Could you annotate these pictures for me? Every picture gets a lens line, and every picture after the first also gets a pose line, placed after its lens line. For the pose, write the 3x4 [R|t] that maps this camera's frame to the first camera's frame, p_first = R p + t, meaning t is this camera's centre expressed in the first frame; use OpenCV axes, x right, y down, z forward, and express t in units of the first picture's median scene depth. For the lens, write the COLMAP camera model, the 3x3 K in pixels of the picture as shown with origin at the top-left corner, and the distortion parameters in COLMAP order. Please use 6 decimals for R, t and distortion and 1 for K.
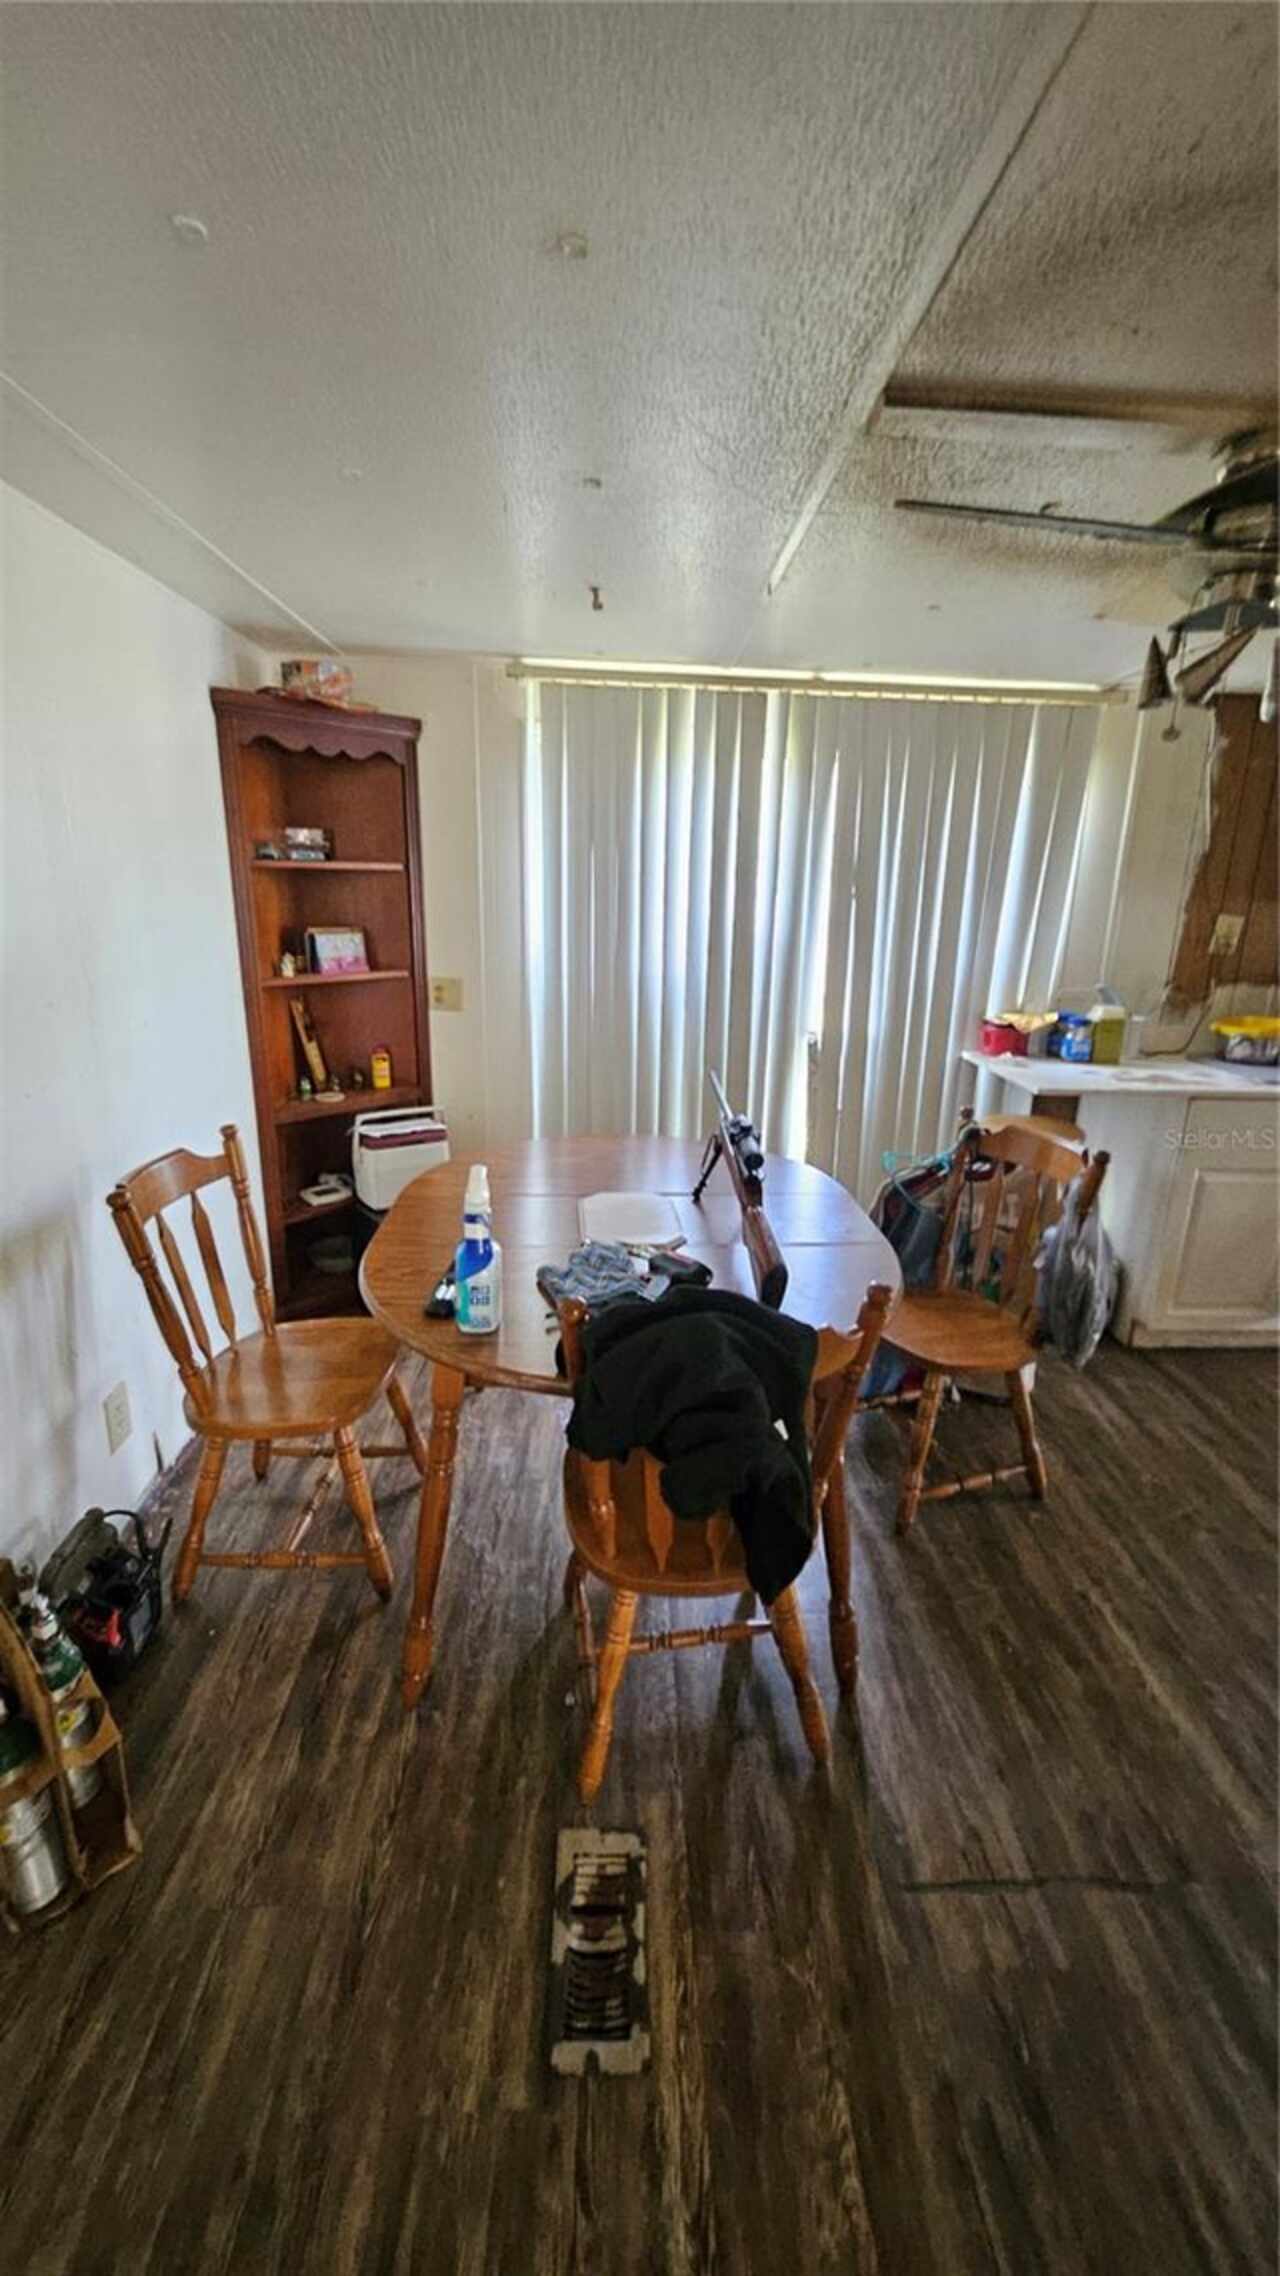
lens RADIAL K [[901.8, 0, 652.7], [0, 901.8, 1135.4], [0, 0, 1]] dist [-0.008134, 0.000563]
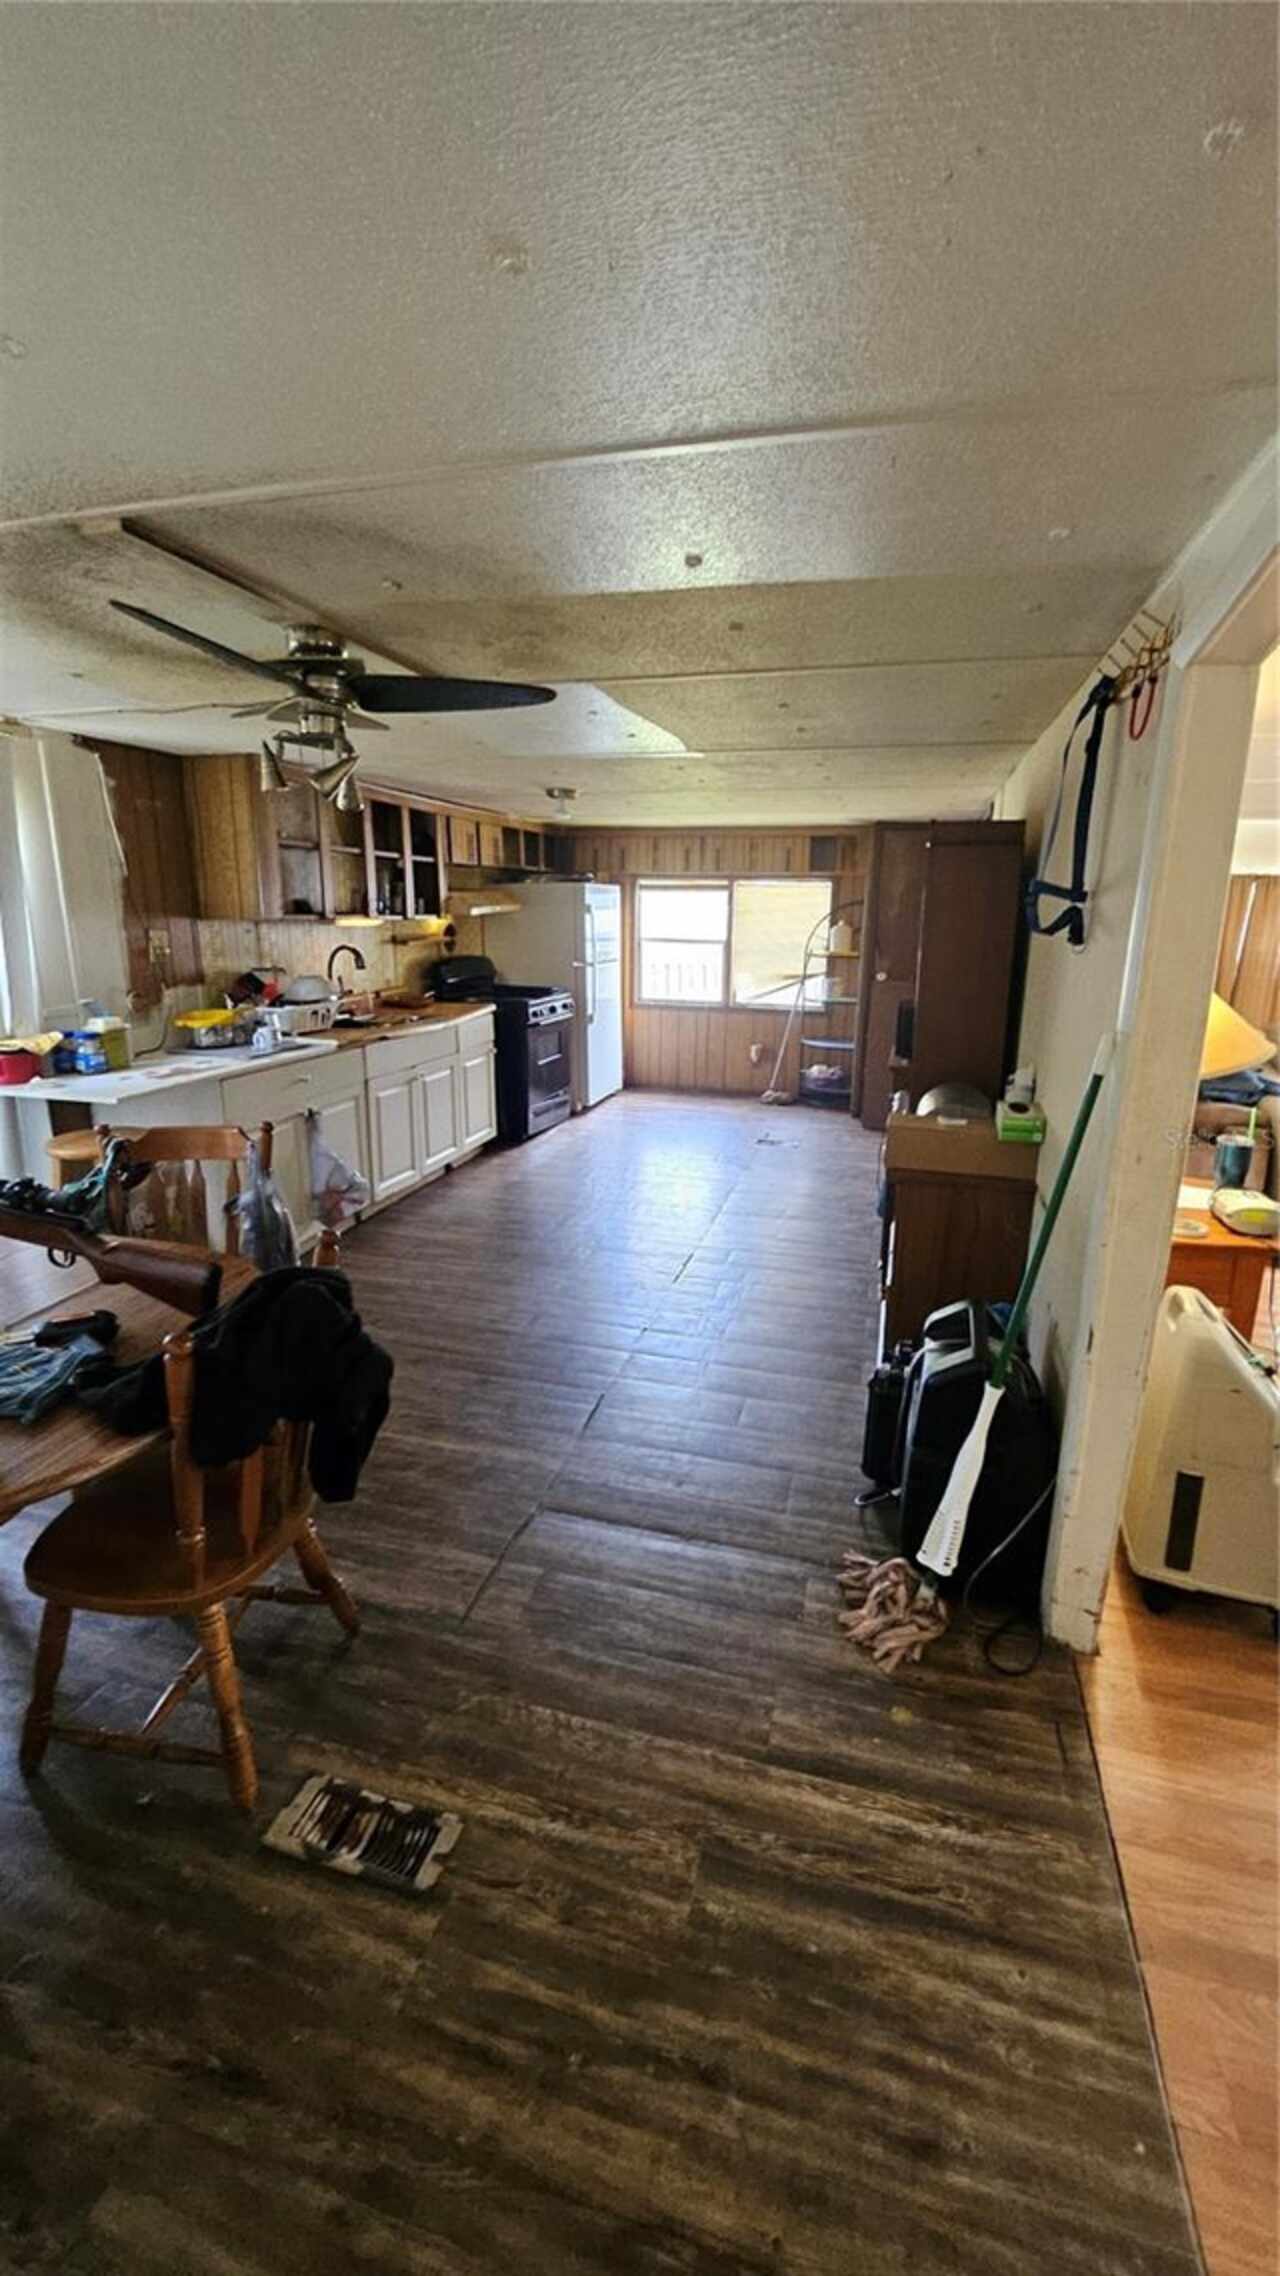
lens RADIAL K [[901.8, 0, 651.9], [0, 901.8, 1133.6], [0, 0, 1]] dist [-0.008134, 0.000563]
pose [[0.305808, -0.251734, 0.918211, -0.745417], [0.255279, 0.950780, 0.175643, -0.074963], [-0.917232, 0.180687, 0.355018, 0.072340]]
